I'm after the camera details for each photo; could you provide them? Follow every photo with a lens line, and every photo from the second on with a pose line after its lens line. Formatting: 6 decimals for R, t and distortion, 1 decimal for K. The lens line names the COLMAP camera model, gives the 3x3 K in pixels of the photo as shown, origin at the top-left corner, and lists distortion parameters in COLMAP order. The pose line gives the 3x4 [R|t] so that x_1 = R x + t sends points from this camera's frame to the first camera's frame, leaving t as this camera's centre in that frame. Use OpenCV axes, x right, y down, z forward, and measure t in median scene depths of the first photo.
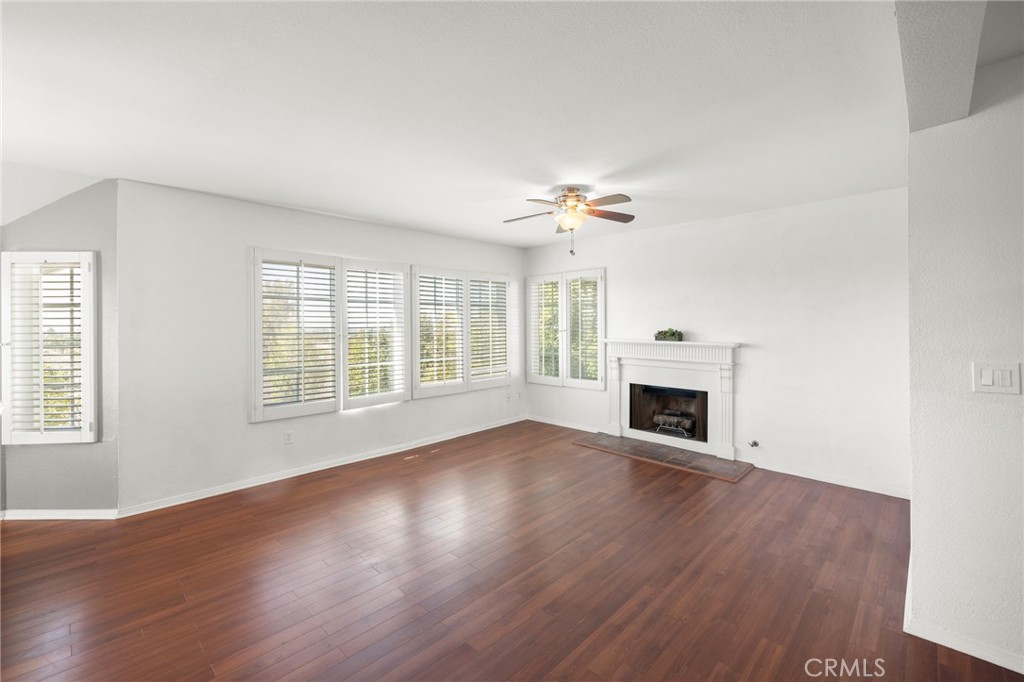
lens RADIAL K [[425.8, 0, 510.7], [0, 425.8, 332.0], [0, 0, 1]] dist [-0.002170, -0.000228]
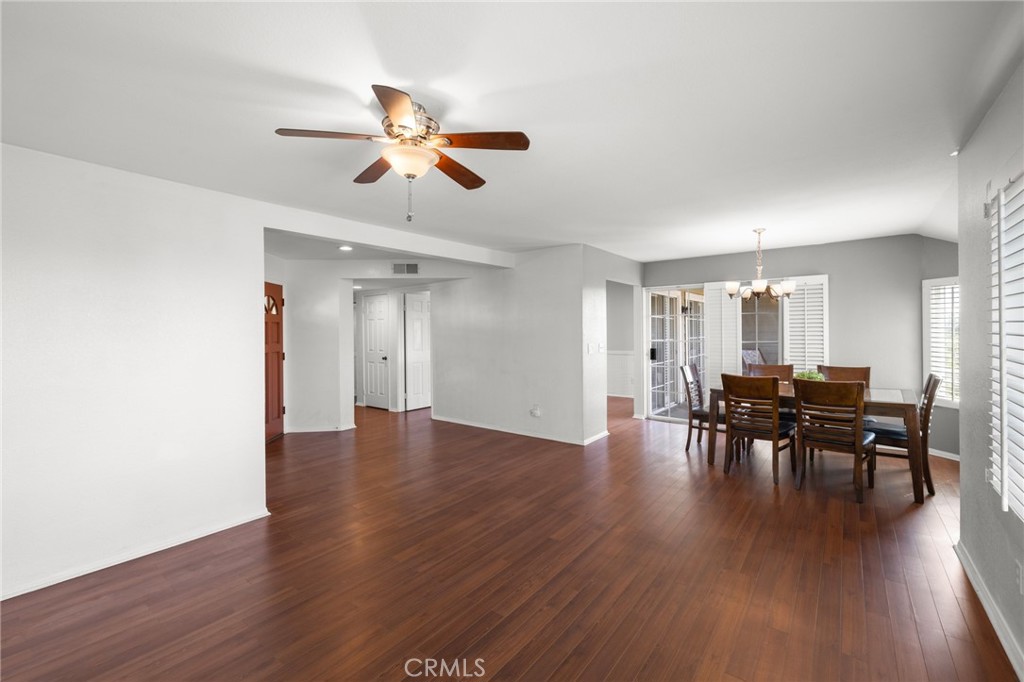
lens RADIAL K [[425.8, 0, 509.1], [0, 425.8, 333.4], [0, 0, 1]] dist [-0.002170, -0.000228]
pose [[-0.994930, 0.015916, -0.099307, 0.084466], [0.013437, 0.999582, 0.025583, -0.043827], [0.099672, 0.024119, -0.994728, 1.979095]]
